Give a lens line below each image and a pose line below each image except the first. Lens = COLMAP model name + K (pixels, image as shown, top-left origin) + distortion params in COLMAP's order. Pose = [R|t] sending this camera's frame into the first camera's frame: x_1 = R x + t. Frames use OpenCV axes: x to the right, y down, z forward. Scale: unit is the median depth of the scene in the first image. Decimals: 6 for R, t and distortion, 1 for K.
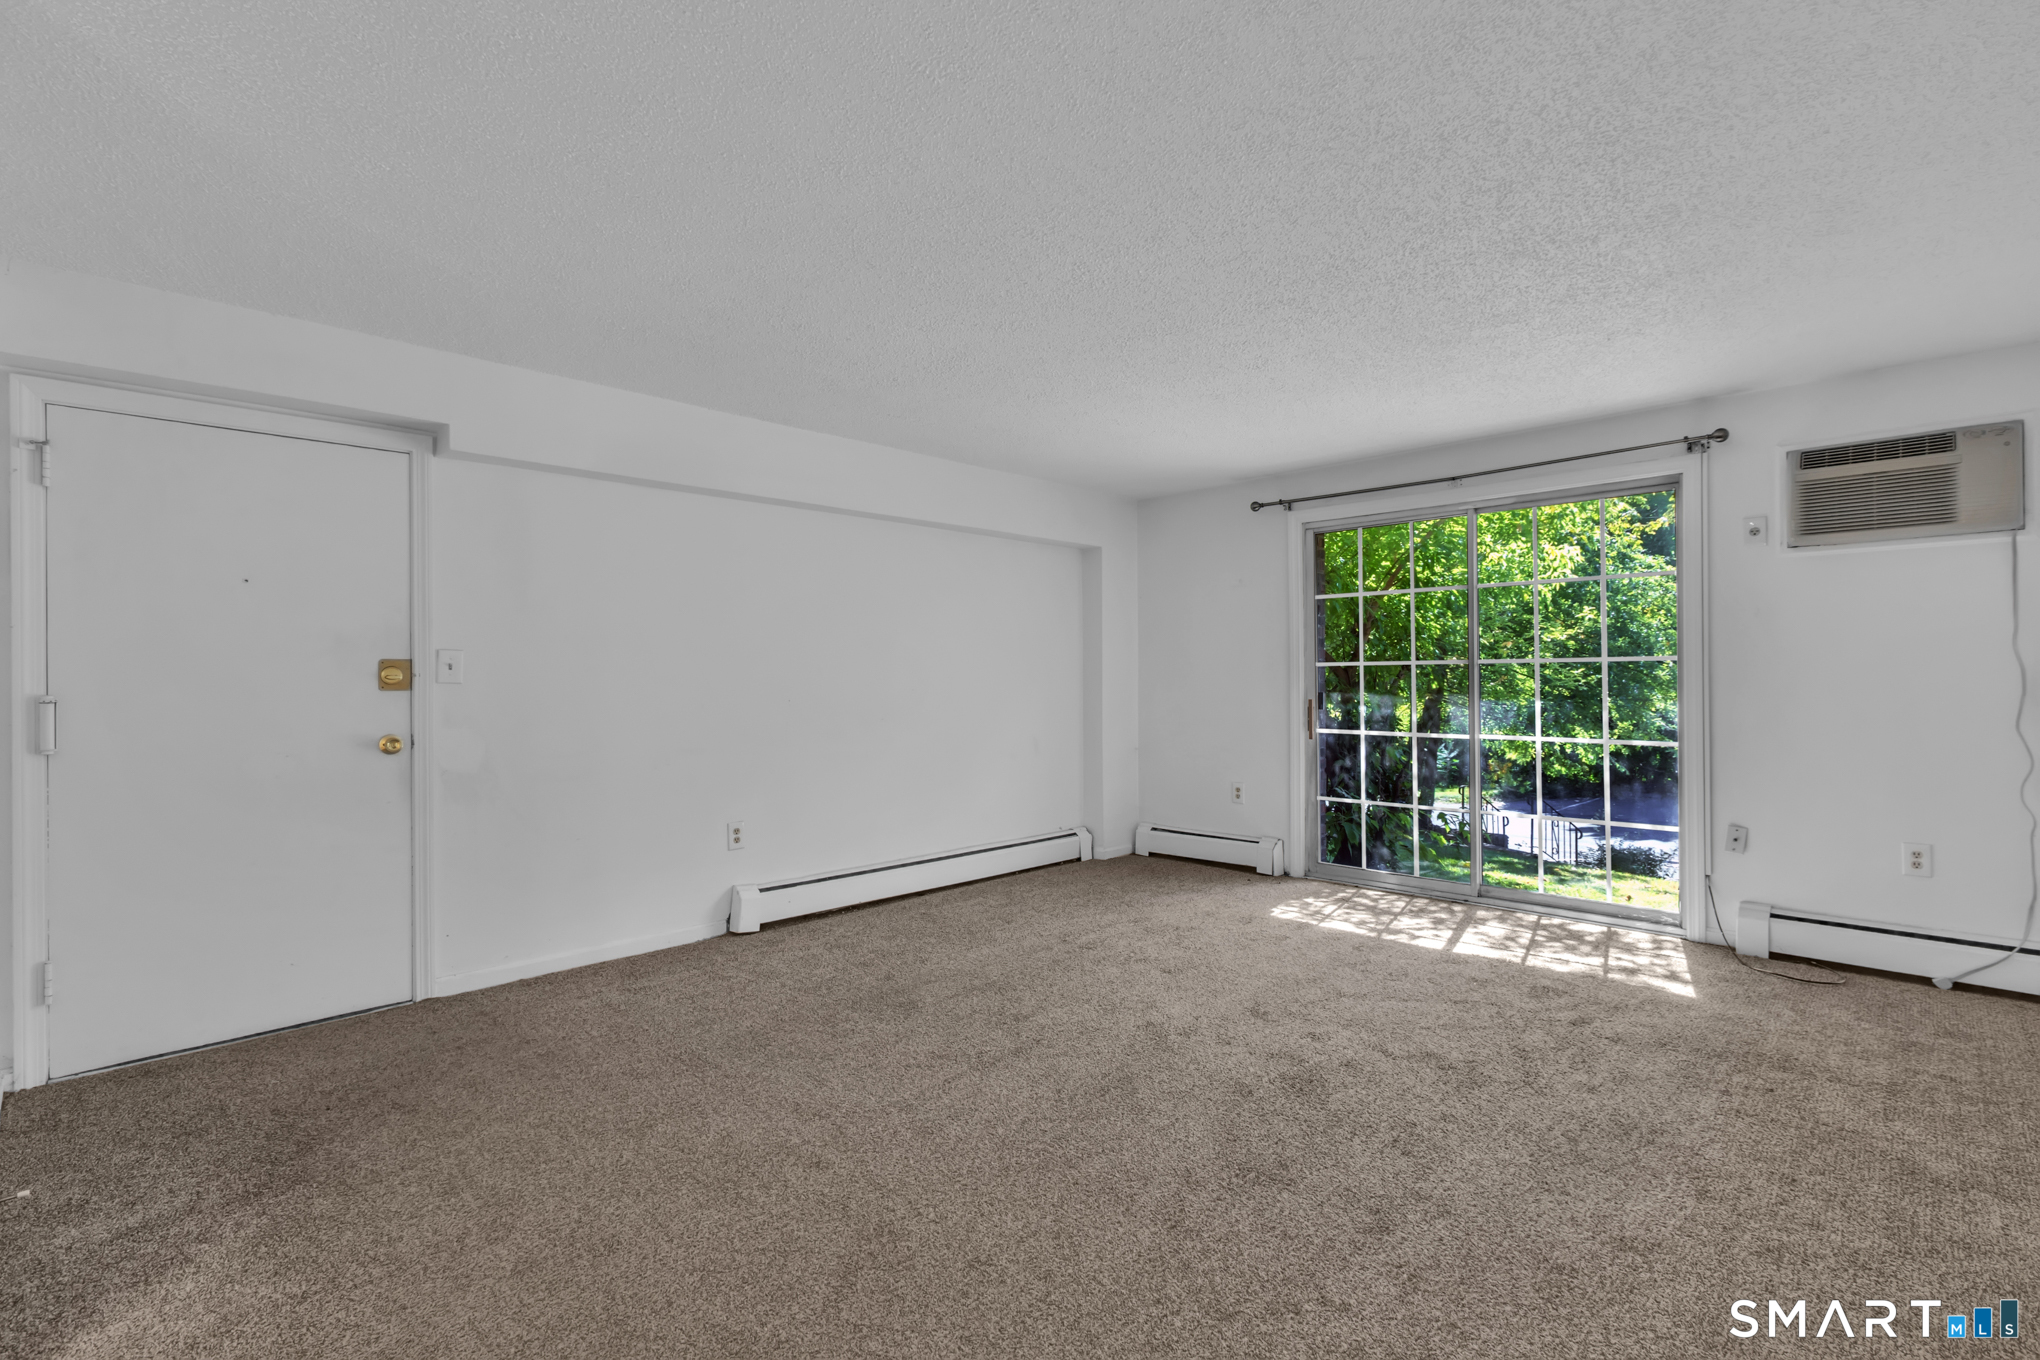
lens RADIAL K [[914.2, 0, 1022.6], [0, 914.2, 672.1], [0, 0, 1]] dist [-0.001220, 0.000041]
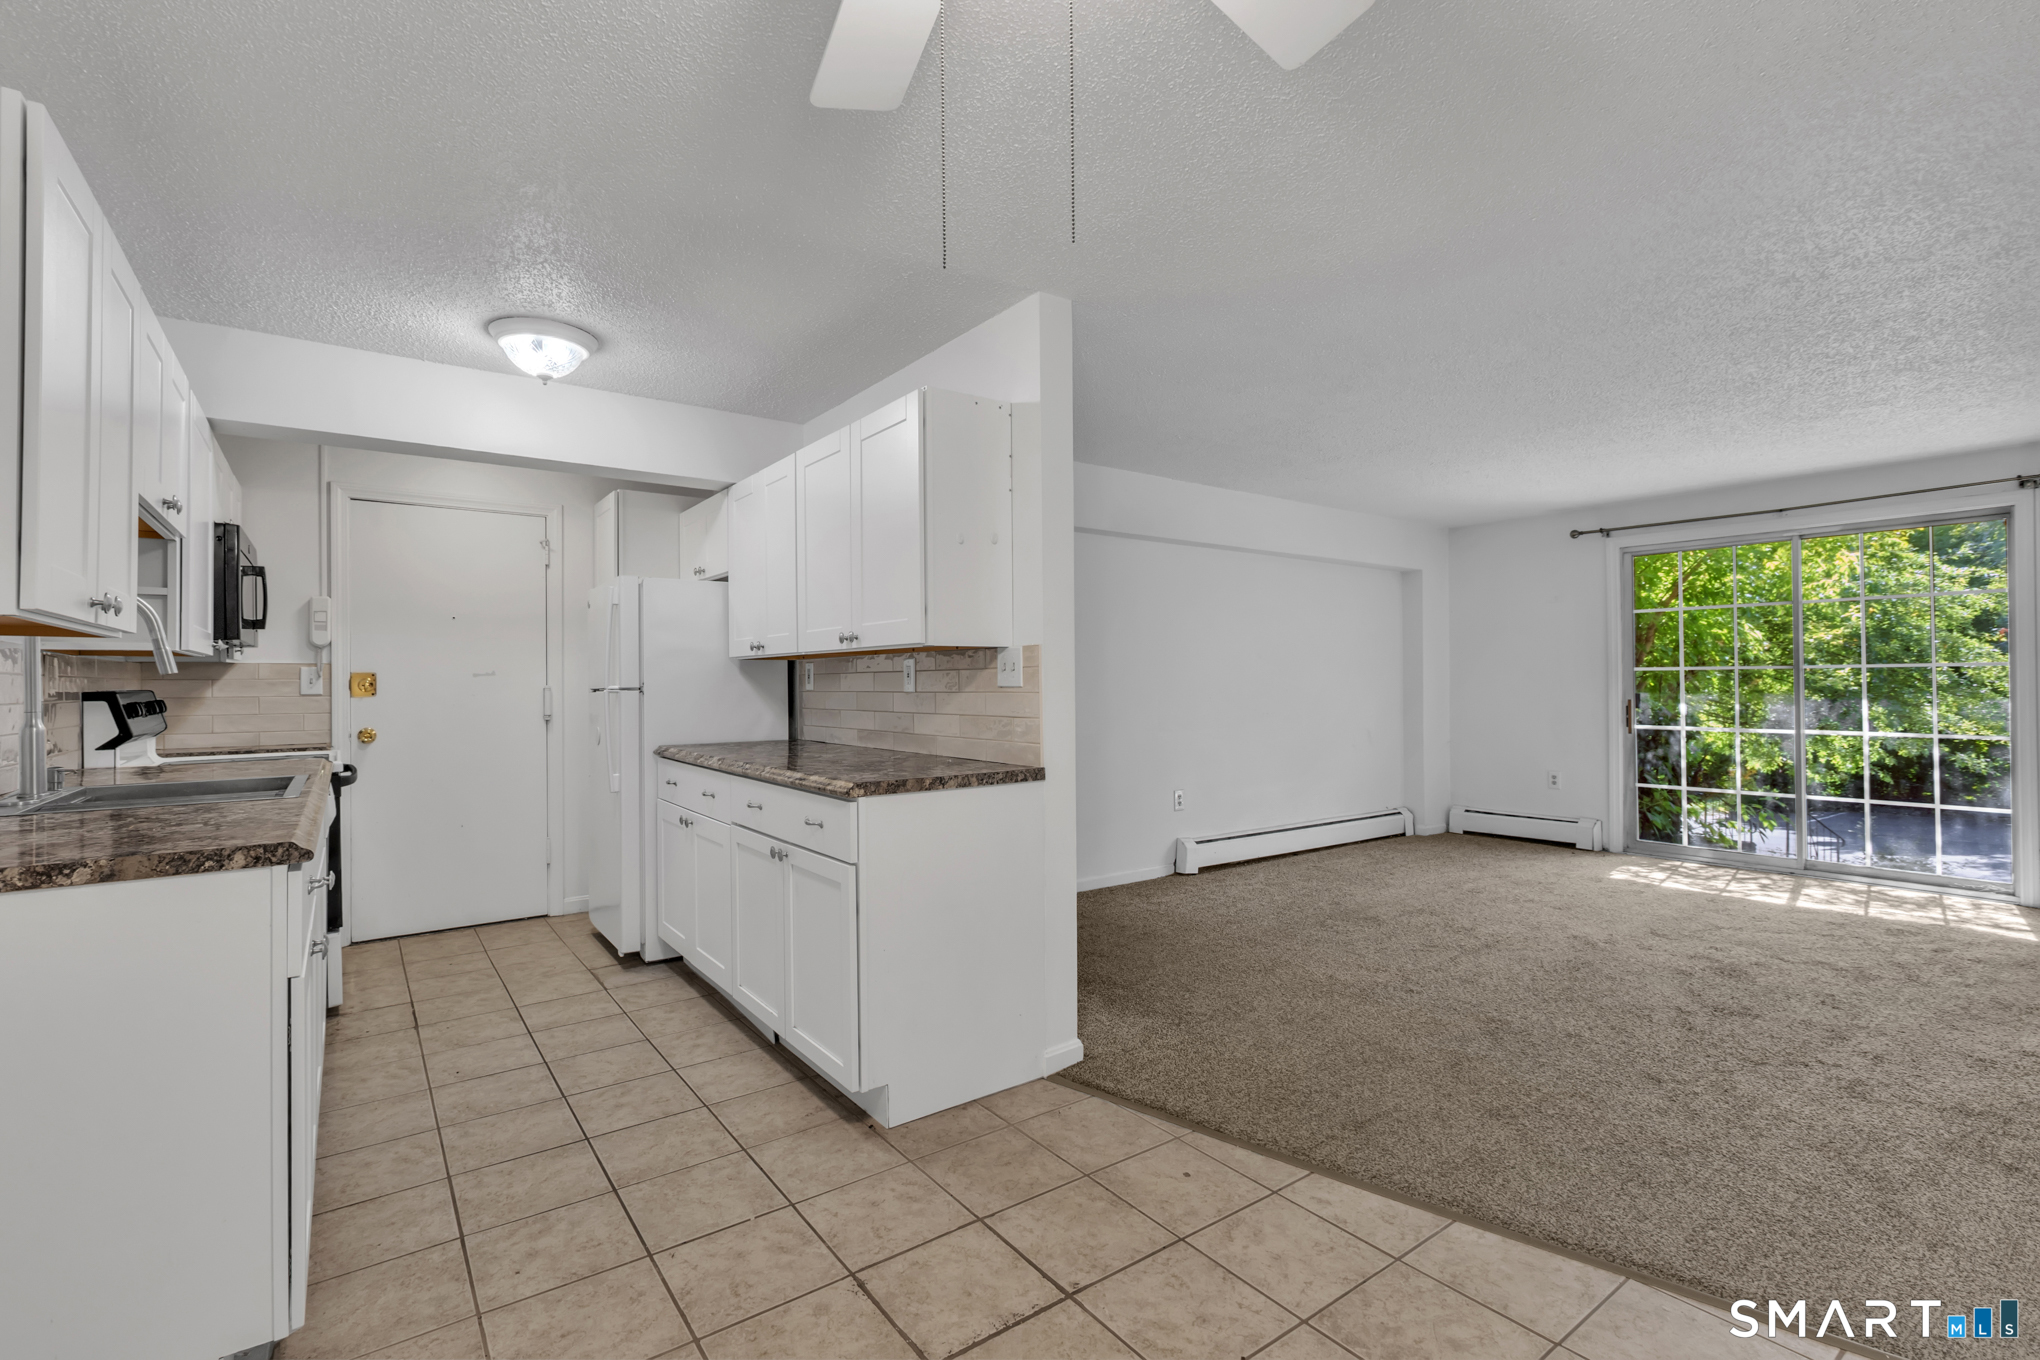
lens RADIAL K [[914.2, 0, 1017.1], [0, 914.2, 671.3], [0, 0, 1]] dist [-0.001220, 0.000041]
pose [[0.986929, -0.000237, -0.161152, -0.350808], [-0.000524, 0.999989, -0.004684, -0.000003], [0.161152, 0.004707, 0.986918, -0.358696]]
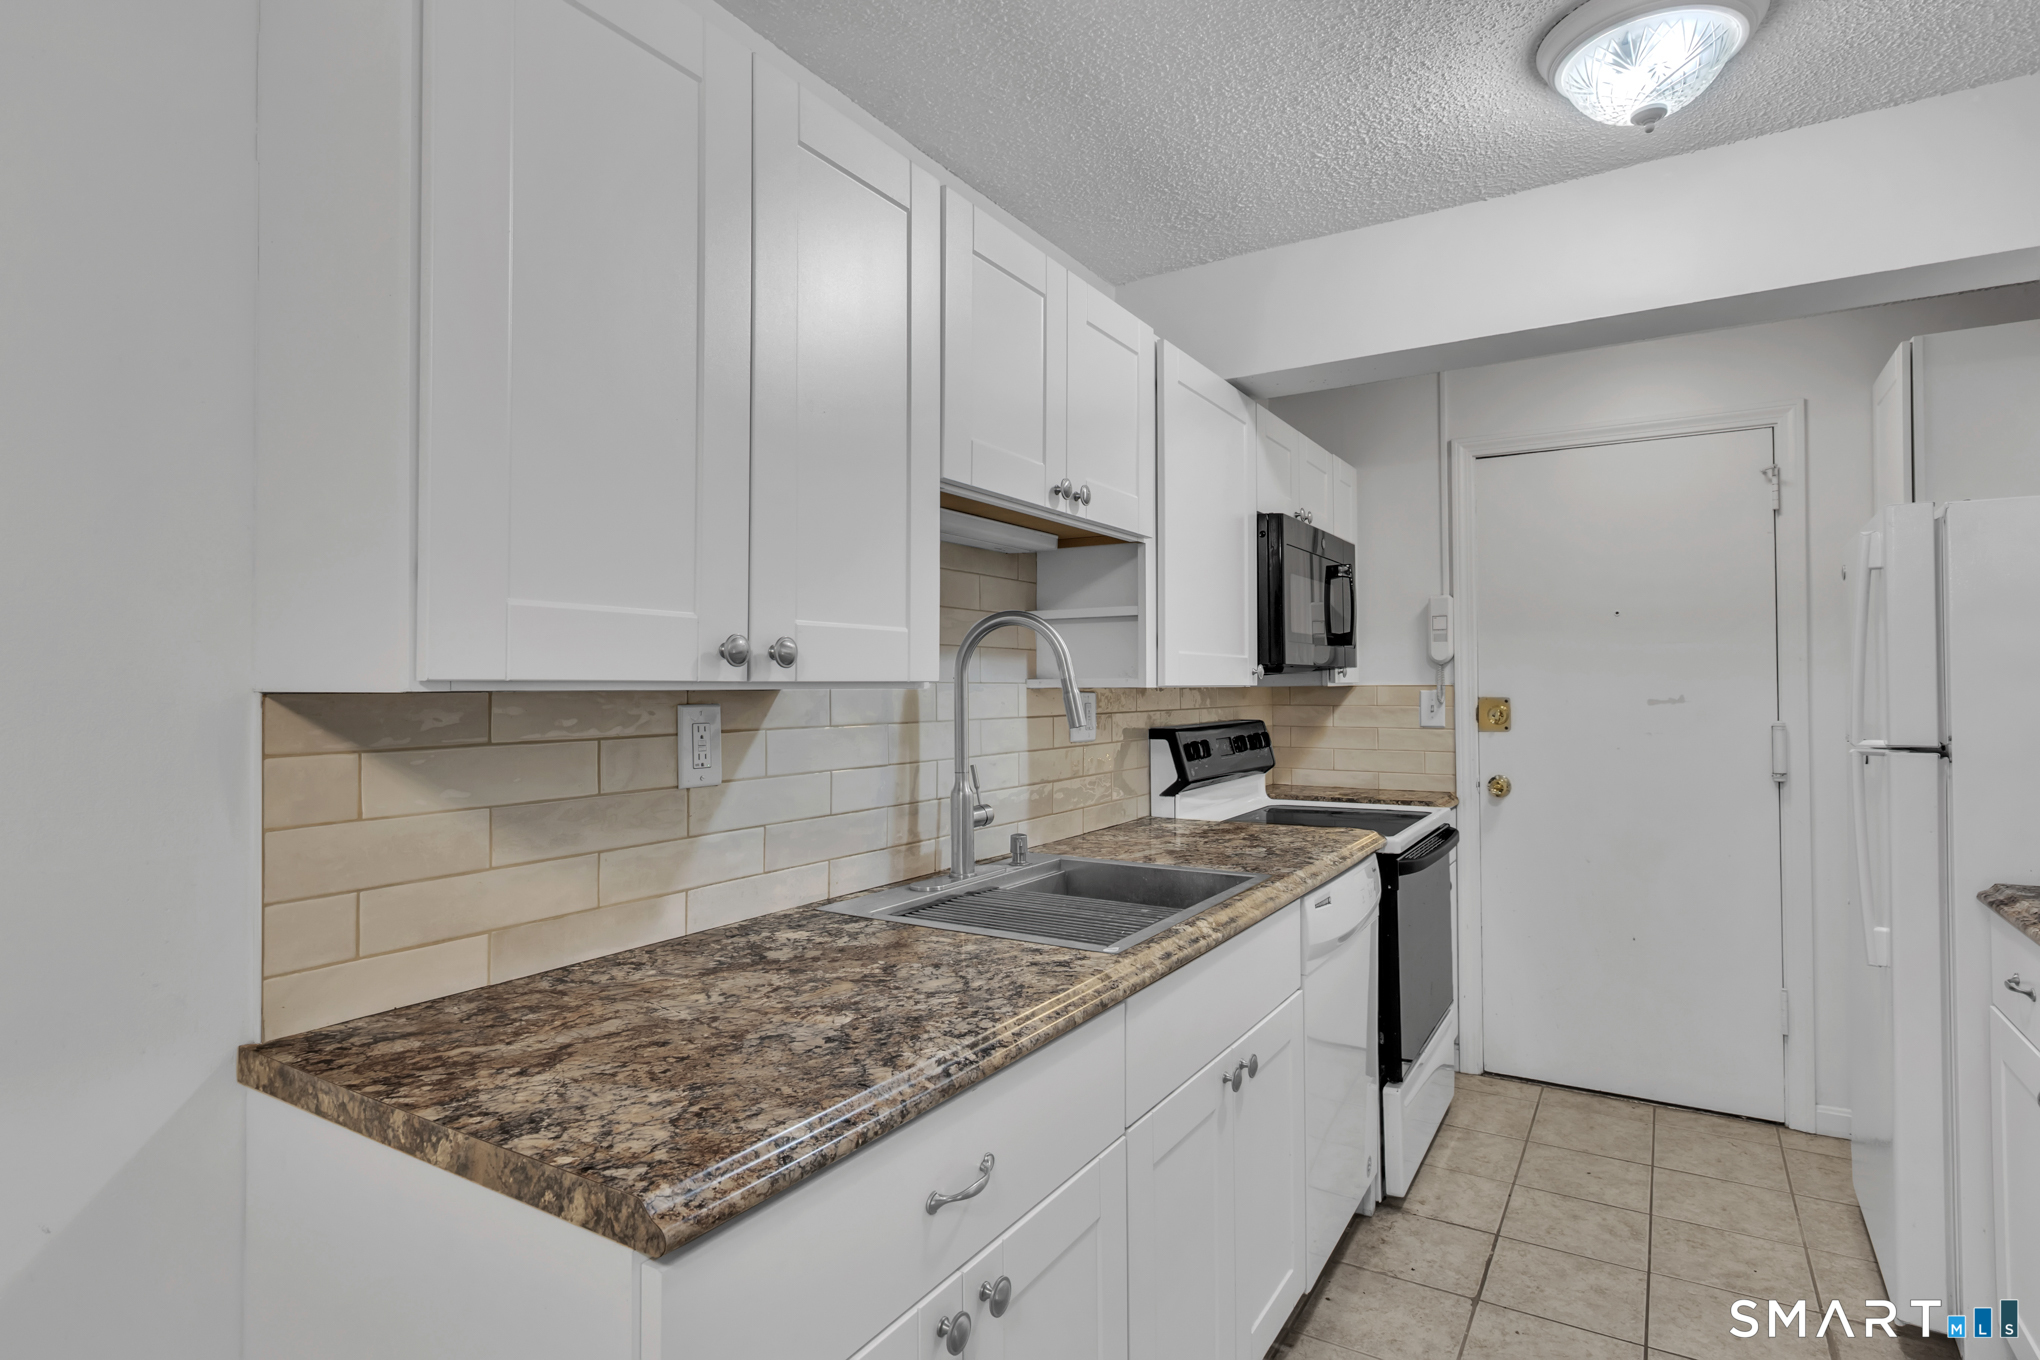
lens RADIAL K [[1049.7, 0, 1021.8], [0, 1049.7, 670.6], [0, 0, 1]] dist [0.001605, -0.000875]
pose [[0.221873, -0.005725, -0.975059, -0.507273], [0.006895, 0.999967, -0.004303, -0.024331], [0.975051, -0.005769, 0.221905, -0.010356]]
